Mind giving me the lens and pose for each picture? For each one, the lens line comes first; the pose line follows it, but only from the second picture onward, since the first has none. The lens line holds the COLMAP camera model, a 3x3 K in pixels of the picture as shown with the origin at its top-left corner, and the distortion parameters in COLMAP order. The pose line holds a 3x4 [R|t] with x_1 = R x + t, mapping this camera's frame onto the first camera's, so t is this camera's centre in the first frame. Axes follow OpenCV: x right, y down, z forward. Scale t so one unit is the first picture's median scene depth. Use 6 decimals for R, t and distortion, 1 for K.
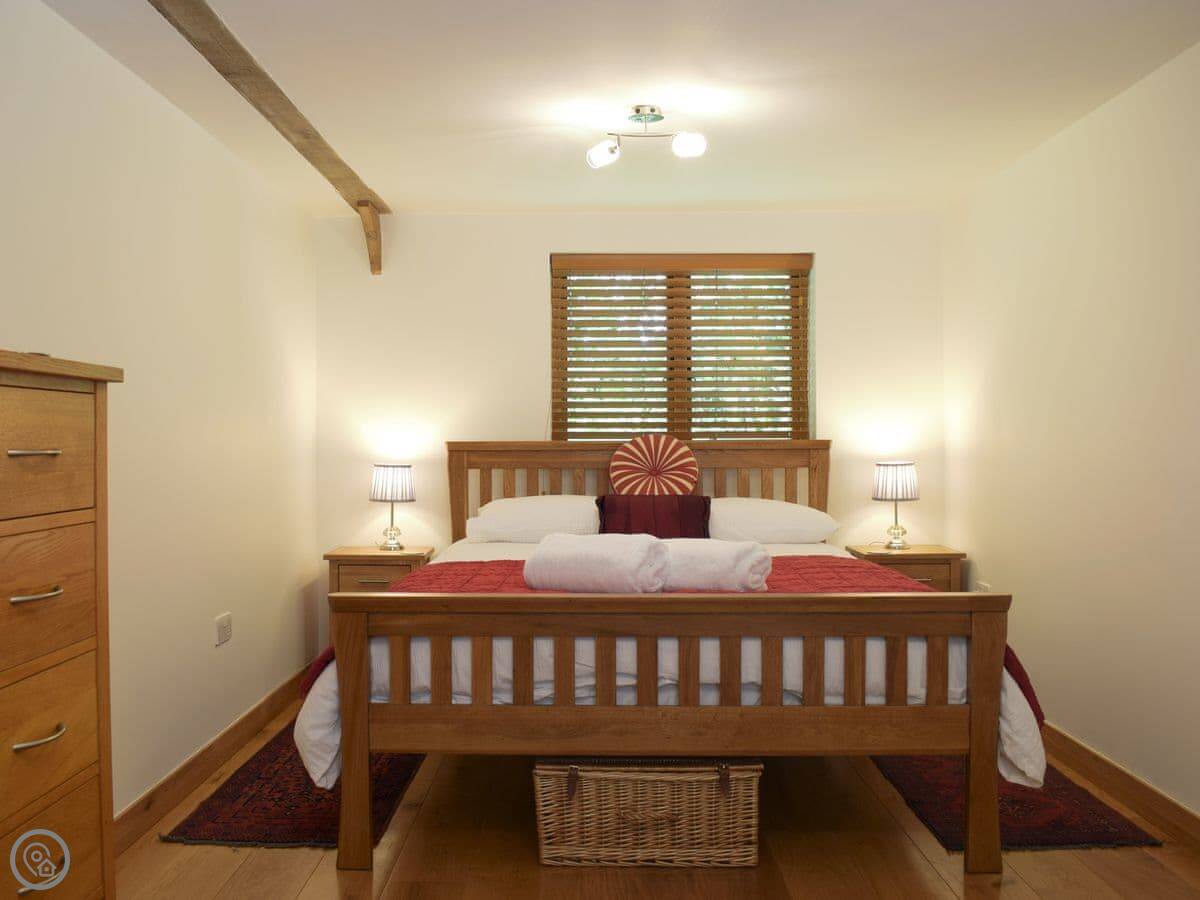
lens RADIAL K [[934.1, 0, 600.0], [0, 934.1, 450.0], [0, 0, 1]] dist [0.078255, 0.000059]
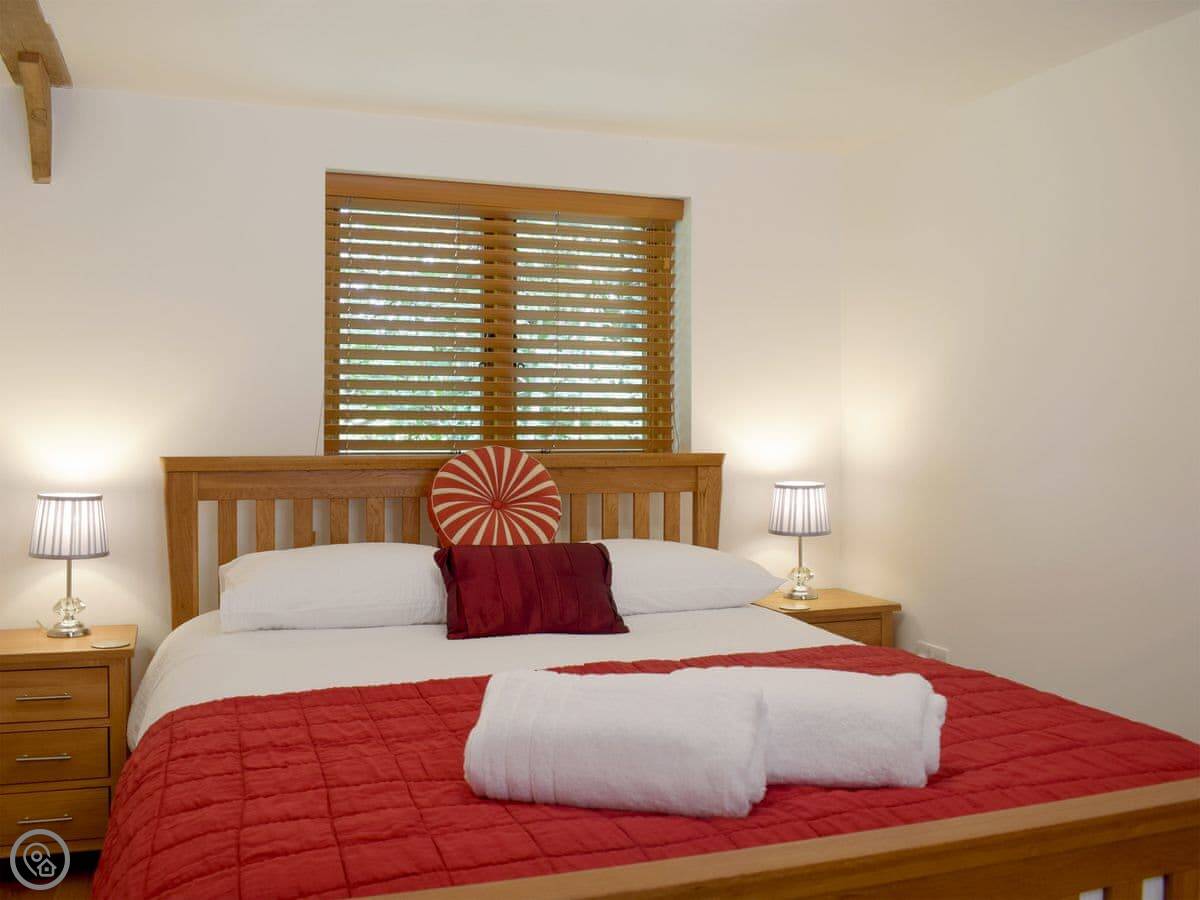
lens RADIAL K [[1057.3, 0, 600.0], [0, 1057.3, 450.0], [0, 0, 1]] dist [-0.109471, 0.107681]
pose [[0.955686, 0.001722, 0.294382, -0.088043], [-0.001425, 0.999998, -0.001224, -0.012737], [-0.294384, 0.000750, 0.955687, 0.254941]]
